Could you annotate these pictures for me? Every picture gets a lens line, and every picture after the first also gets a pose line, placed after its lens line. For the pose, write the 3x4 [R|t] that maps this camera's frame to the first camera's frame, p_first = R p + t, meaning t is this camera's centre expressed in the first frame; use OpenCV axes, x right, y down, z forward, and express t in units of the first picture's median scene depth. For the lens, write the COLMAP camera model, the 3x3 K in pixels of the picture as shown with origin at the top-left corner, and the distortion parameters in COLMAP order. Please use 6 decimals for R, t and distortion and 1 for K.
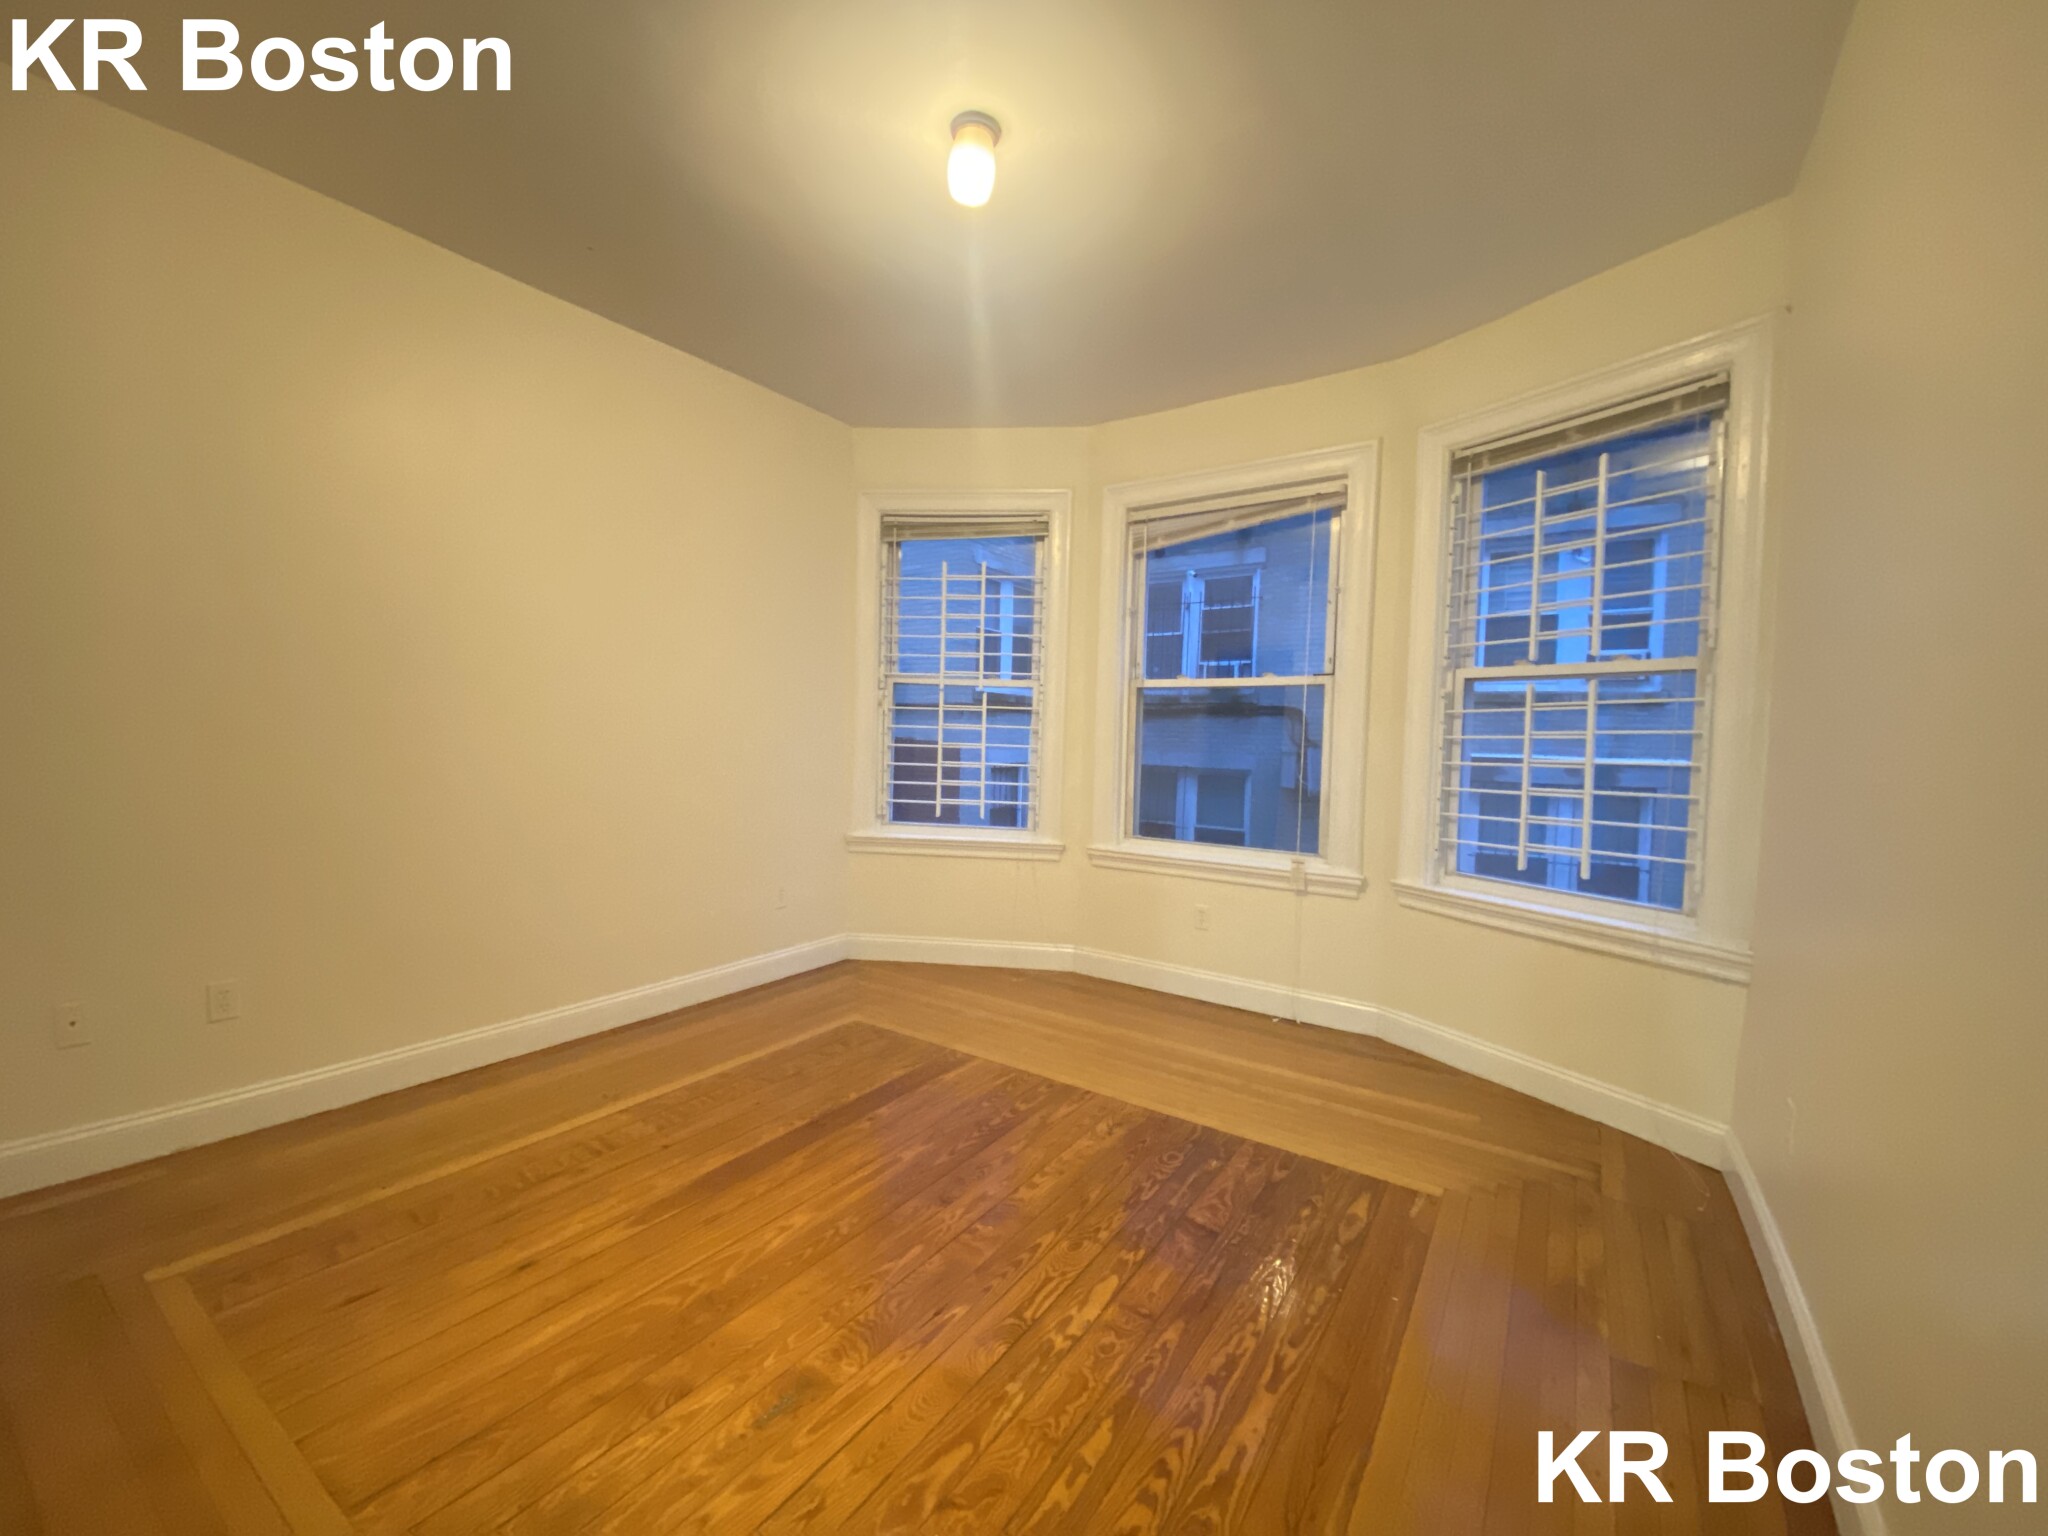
lens RADIAL K [[822.3, 0, 1029.0], [0, 822.3, 756.4], [0, 0, 1]] dist [0.028878, -0.000225]
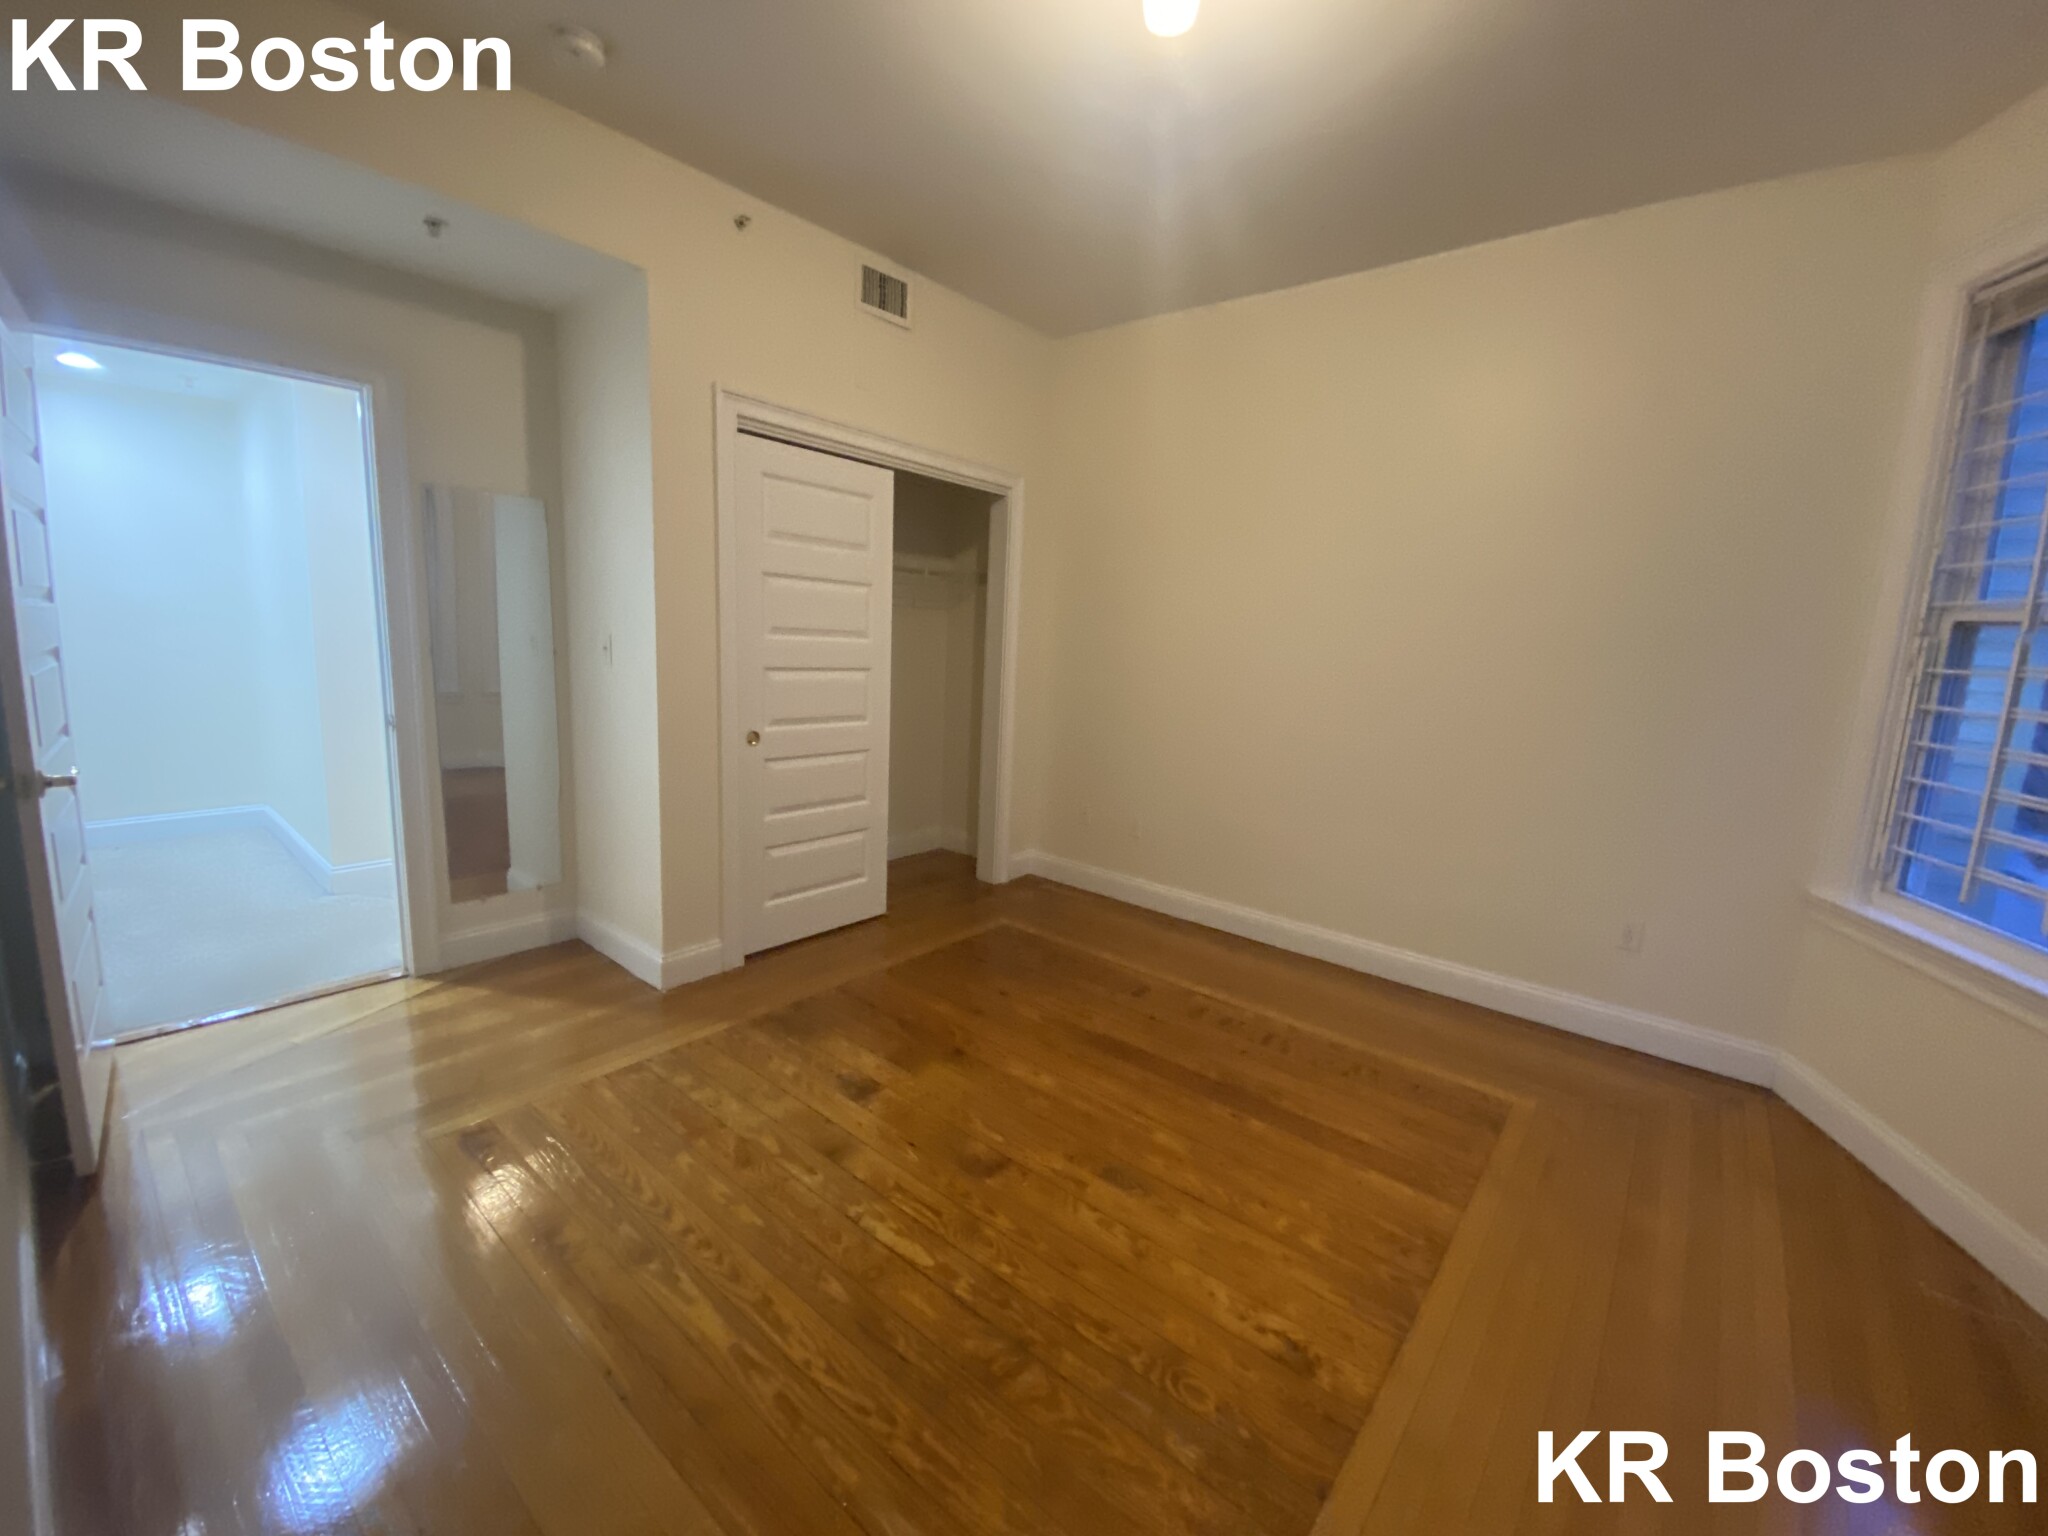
lens RADIAL K [[826.2, 0, 1026.2], [0, 826.2, 760.7], [0, 0, 1]] dist [0.030587, 0.000018]
pose [[-0.084838, 0.129506, -0.987943, 1.016458], [-0.087319, 0.986736, 0.136846, -0.079653], [0.992561, 0.097876, -0.072405, 1.192010]]
